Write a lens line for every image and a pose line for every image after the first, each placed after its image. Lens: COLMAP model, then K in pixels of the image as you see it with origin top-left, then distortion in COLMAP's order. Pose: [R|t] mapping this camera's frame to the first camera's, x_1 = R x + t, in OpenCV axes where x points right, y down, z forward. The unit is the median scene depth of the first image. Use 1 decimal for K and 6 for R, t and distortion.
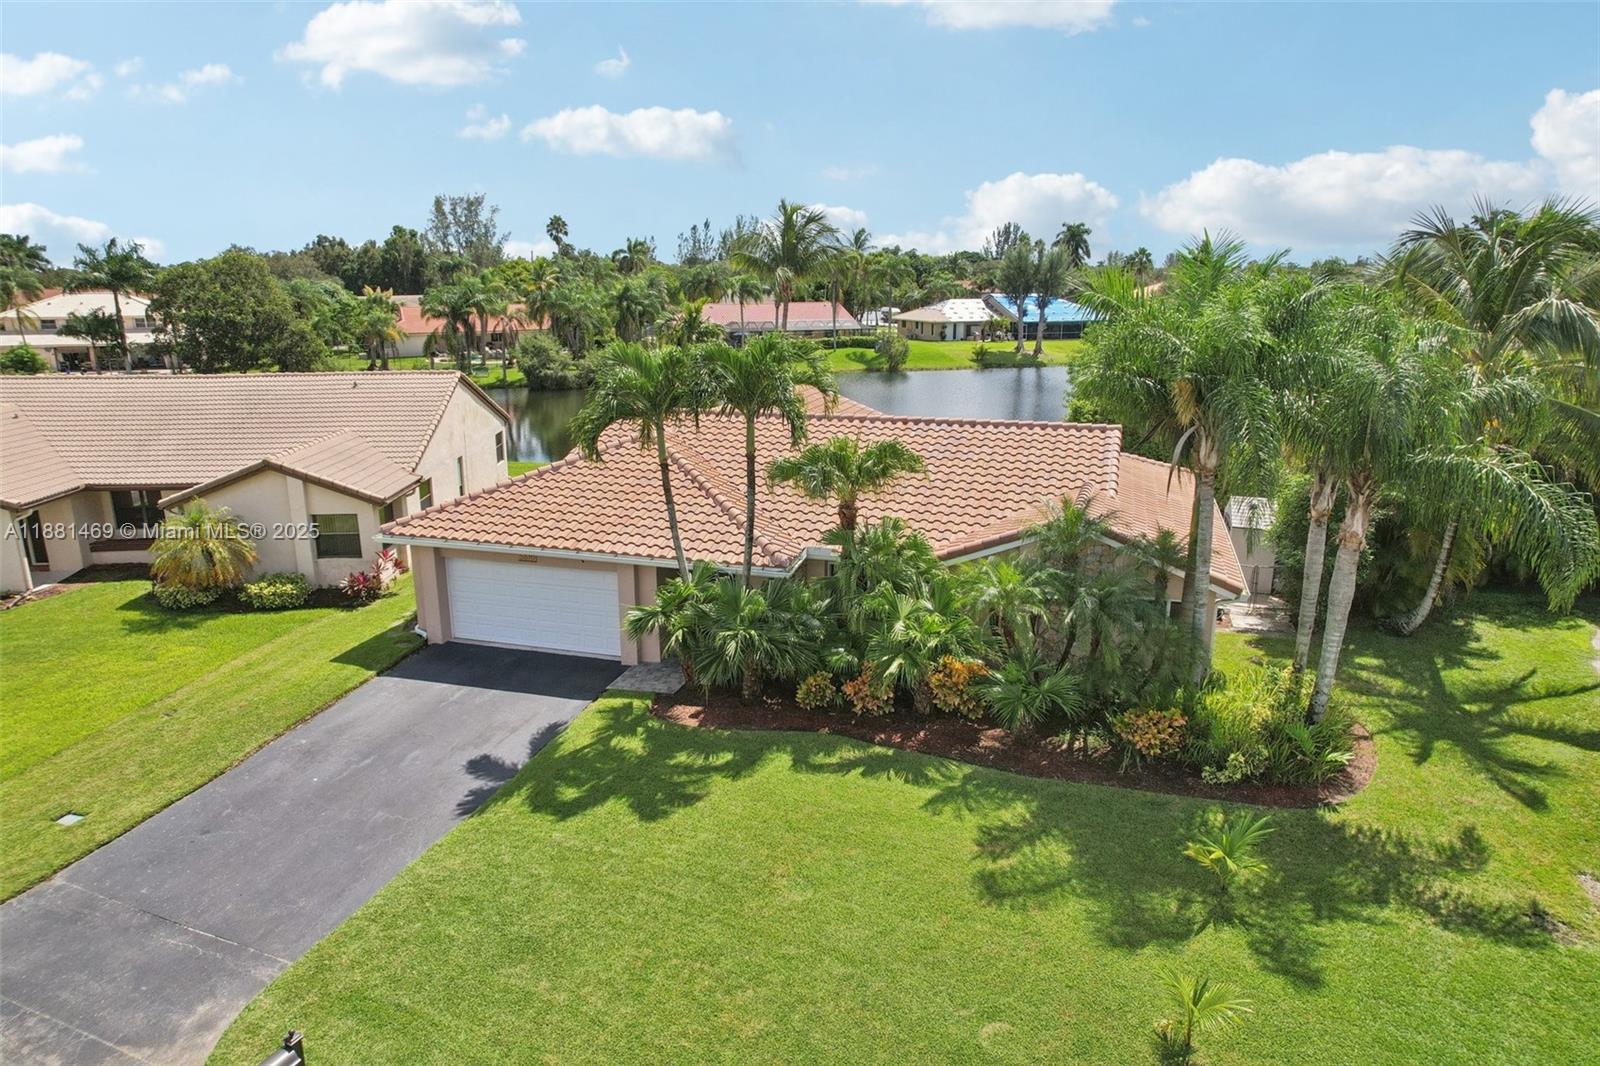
lens RADIAL K [[997.9, 0, 807.1], [0, 997.9, 532.6], [0, 0, 1]] dist [-0.046837, 0.030950]
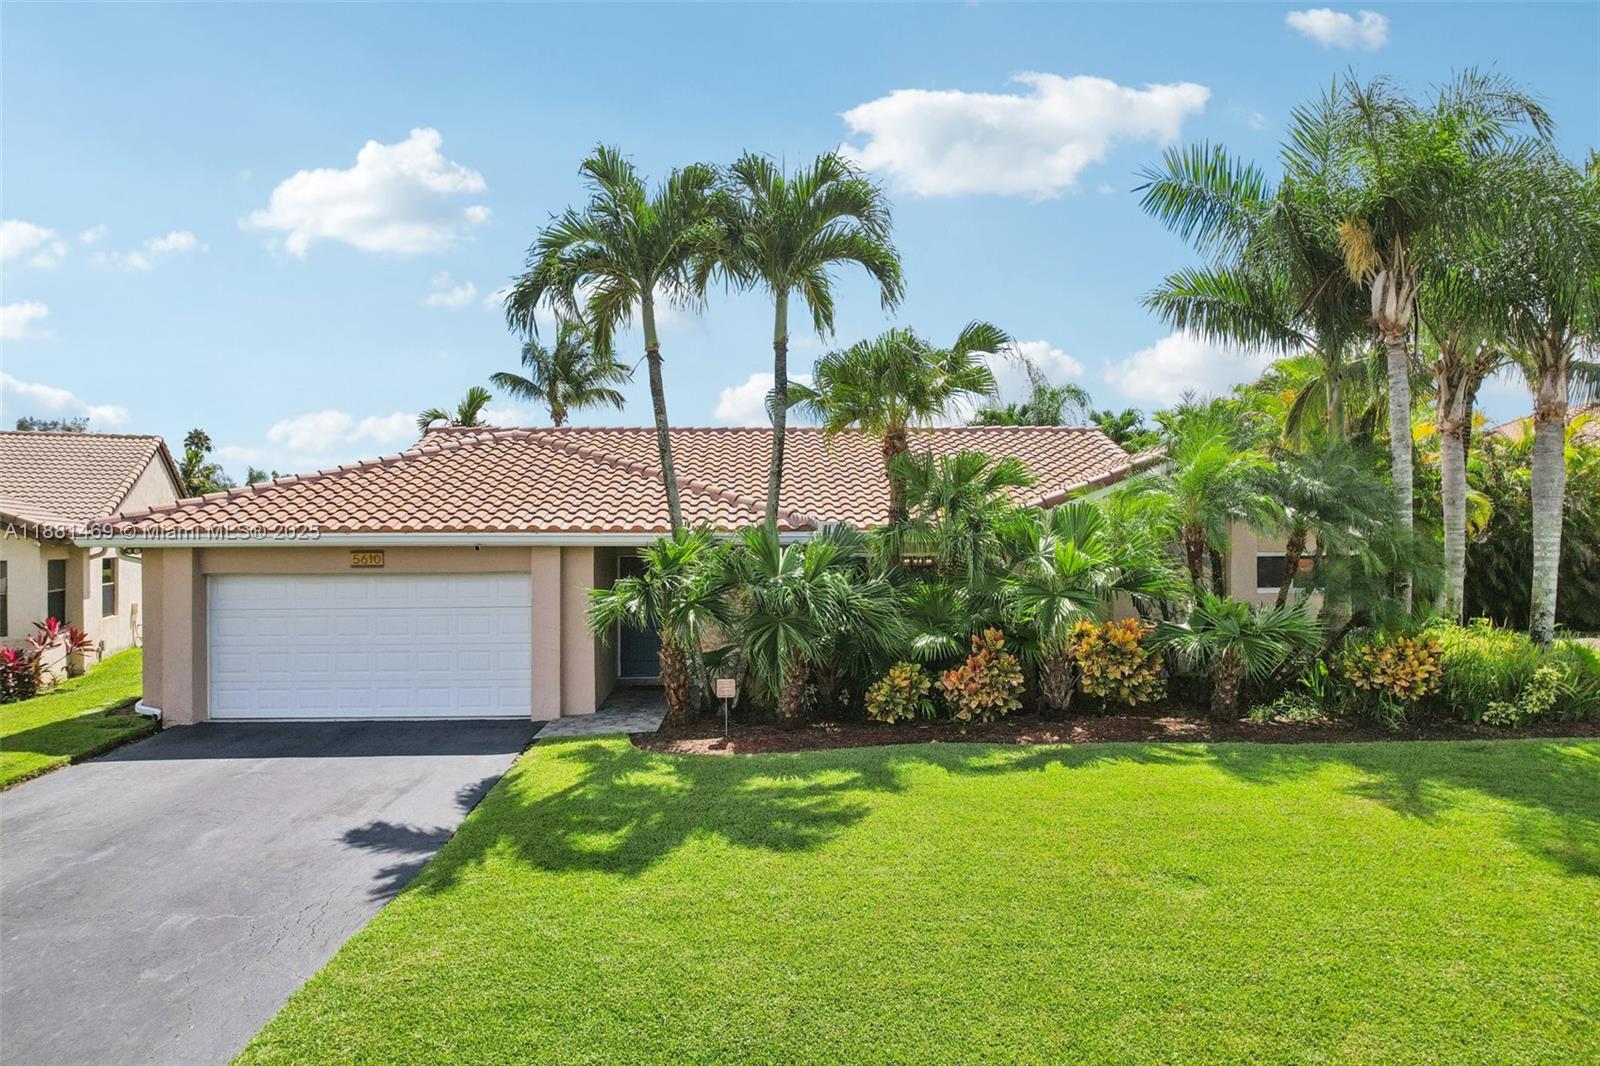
lens RADIAL K [[1007.1, 0, 805.4], [0, 1007.1, 538.7], [0, 0, 1]] dist [-0.072011, 0.066983]
pose [[0.944113, -0.001067, 0.329620, -0.264094], [0.083136, 0.968437, -0.234986, 0.209362], [-0.318966, 0.249257, 0.914403, 0.393263]]
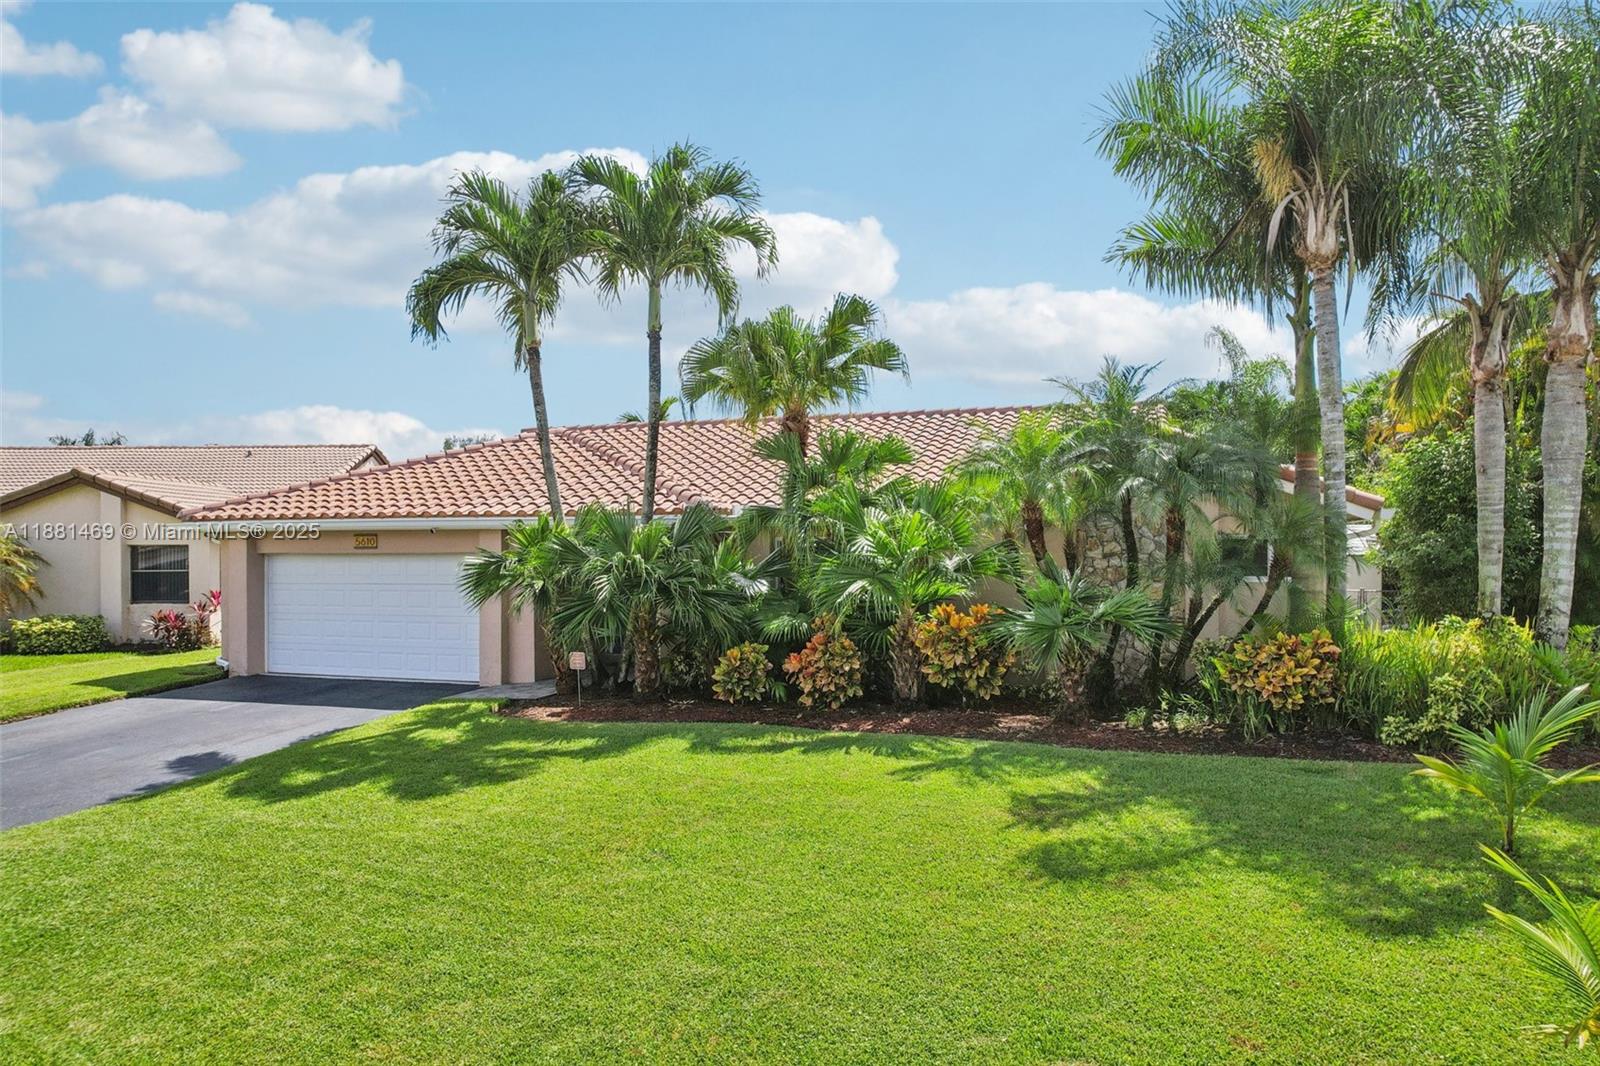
lens RADIAL K [[1007.1, 0, 805.4], [0, 1007.1, 538.7], [0, 0, 1]] dist [-0.072011, 0.066983]
pose [[0.999937, -0.002921, -0.010795, 0.056481], [0.000147, 0.968649, -0.248433, 0.235541], [0.011182, 0.248416, 0.968589, 0.342545]]
